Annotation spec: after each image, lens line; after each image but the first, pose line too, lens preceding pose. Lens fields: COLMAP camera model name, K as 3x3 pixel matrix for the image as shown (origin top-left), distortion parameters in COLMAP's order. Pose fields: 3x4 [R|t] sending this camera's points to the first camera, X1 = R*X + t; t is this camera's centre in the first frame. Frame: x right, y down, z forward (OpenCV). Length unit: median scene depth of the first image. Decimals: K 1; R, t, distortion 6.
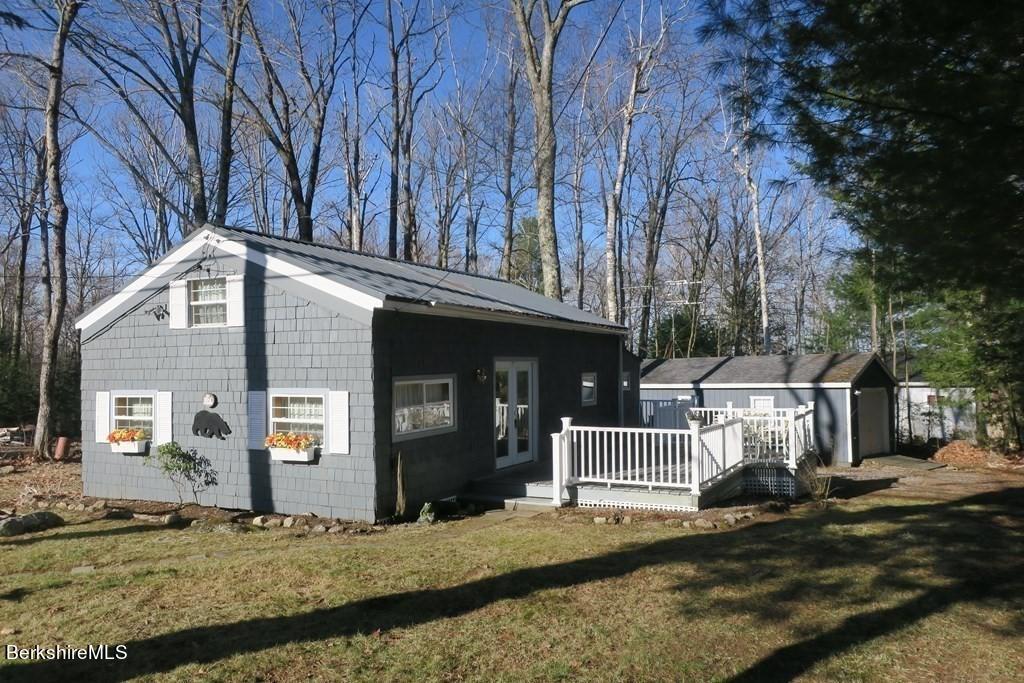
lens RADIAL K [[802.9, 0, 512.0], [0, 802.9, 341.5], [0, 0, 1]] dist [-0.011730, 0.009645]
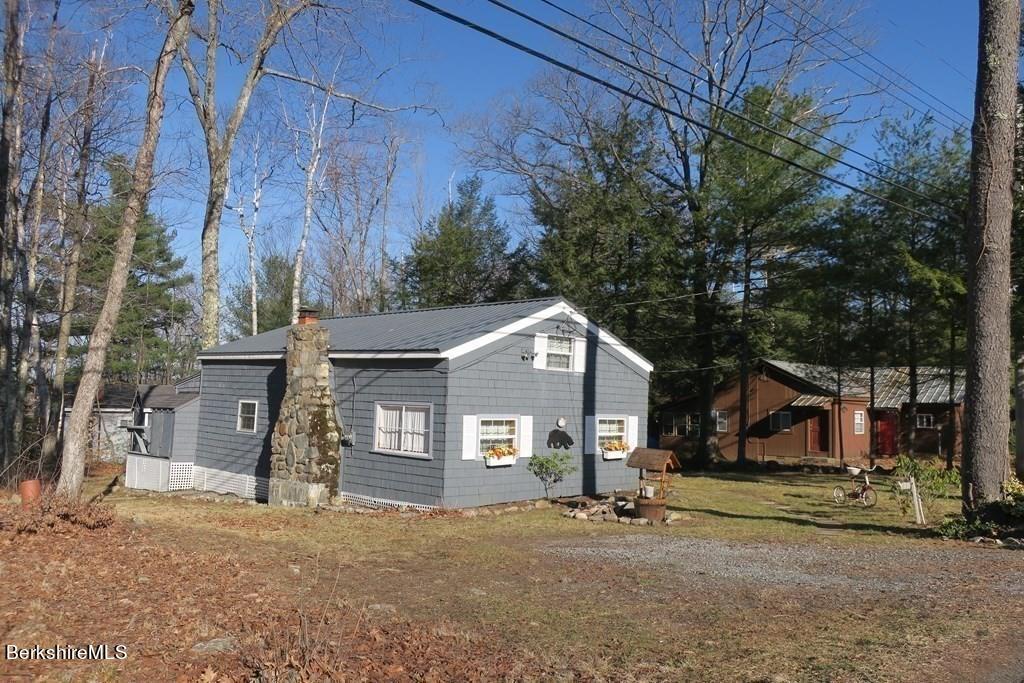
lens RADIAL K [[802.9, 0, 512.0], [0, 802.9, 341.5], [0, 0, 1]] dist [-0.011730, 0.009645]
pose [[0.299570, 0.093046, 0.949526, -1.736307], [-0.062352, 0.995015, -0.077832, 0.046626], [-0.952035, -0.035889, 0.303879, 0.644070]]
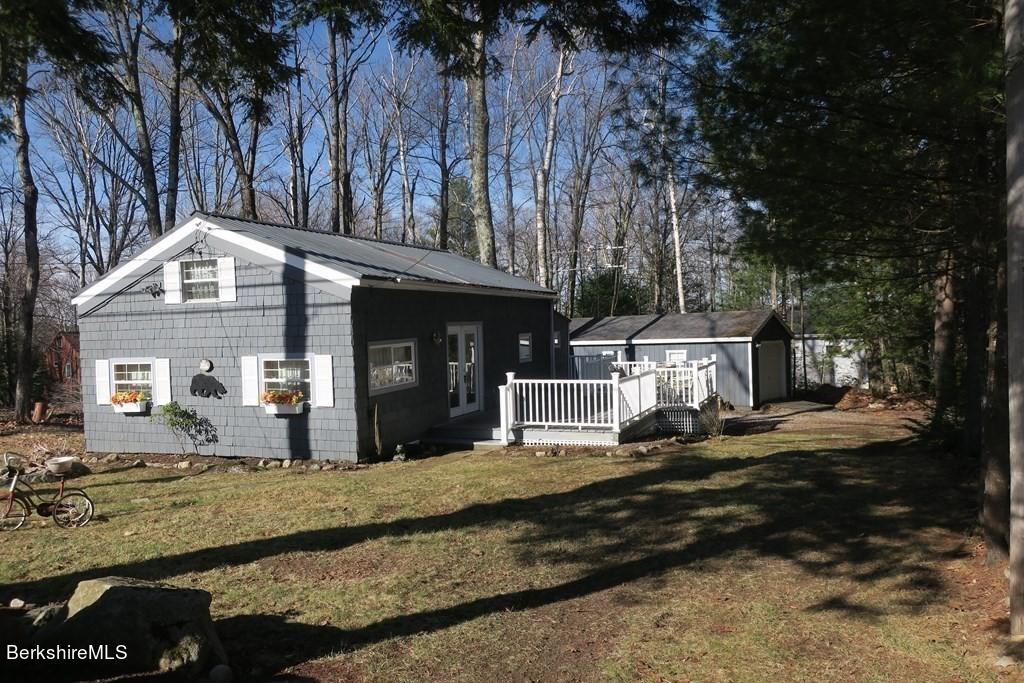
lens RADIAL K [[802.9, 0, 512.0], [0, 802.9, 341.5], [0, 0, 1]] dist [-0.011730, 0.009645]
pose [[0.995729, -0.020438, 0.090039, -0.037233], [0.015645, 0.998439, 0.053617, -0.016333], [-0.090994, -0.051980, 0.994494, -0.194414]]
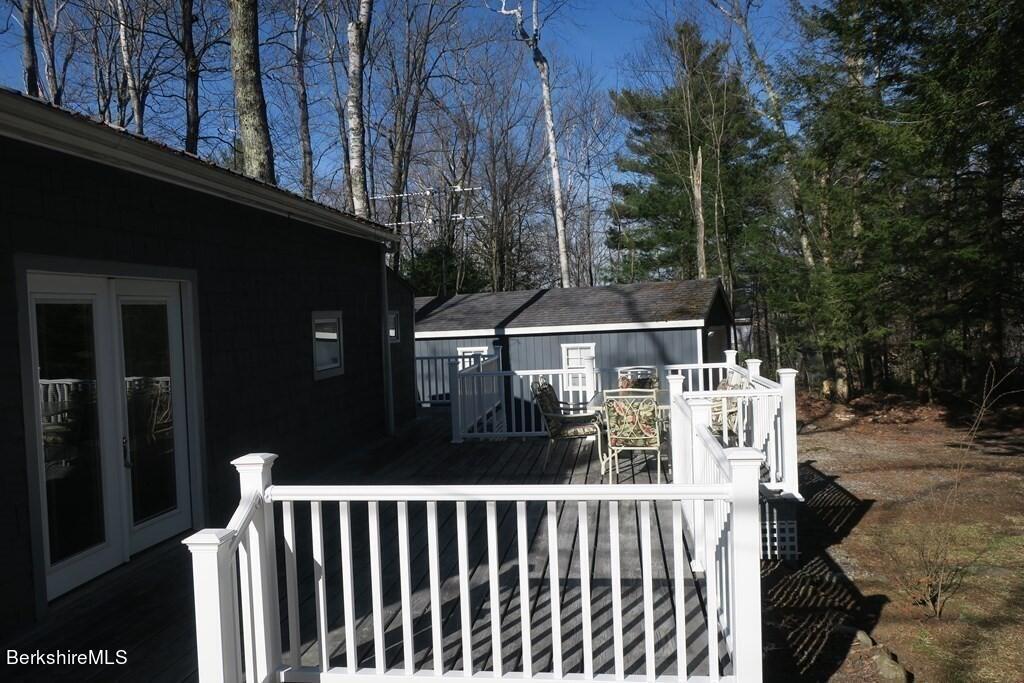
lens RADIAL K [[802.9, 0, 512.0], [0, 802.9, 341.5], [0, 0, 1]] dist [-0.011730, 0.009645]
pose [[0.946940, -0.040032, 0.318907, 0.065673], [0.020667, 0.997744, 0.063880, 0.041057], [-0.320744, -0.053900, 0.945631, 0.718582]]
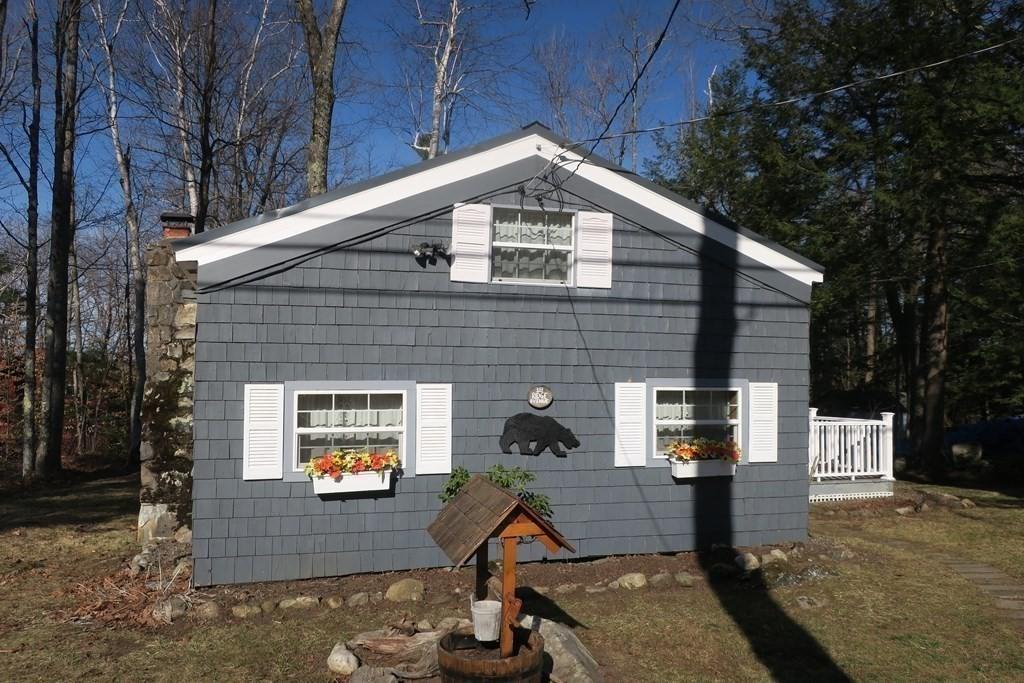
lens RADIAL K [[802.9, 0, 512.0], [0, 802.9, 341.5], [0, 0, 1]] dist [-0.011730, 0.009645]
pose [[0.712004, 0.042455, 0.700891, -0.835124], [-0.038268, 0.999033, -0.021640, 0.042623], [-0.701132, -0.011414, 0.712940, 0.543054]]
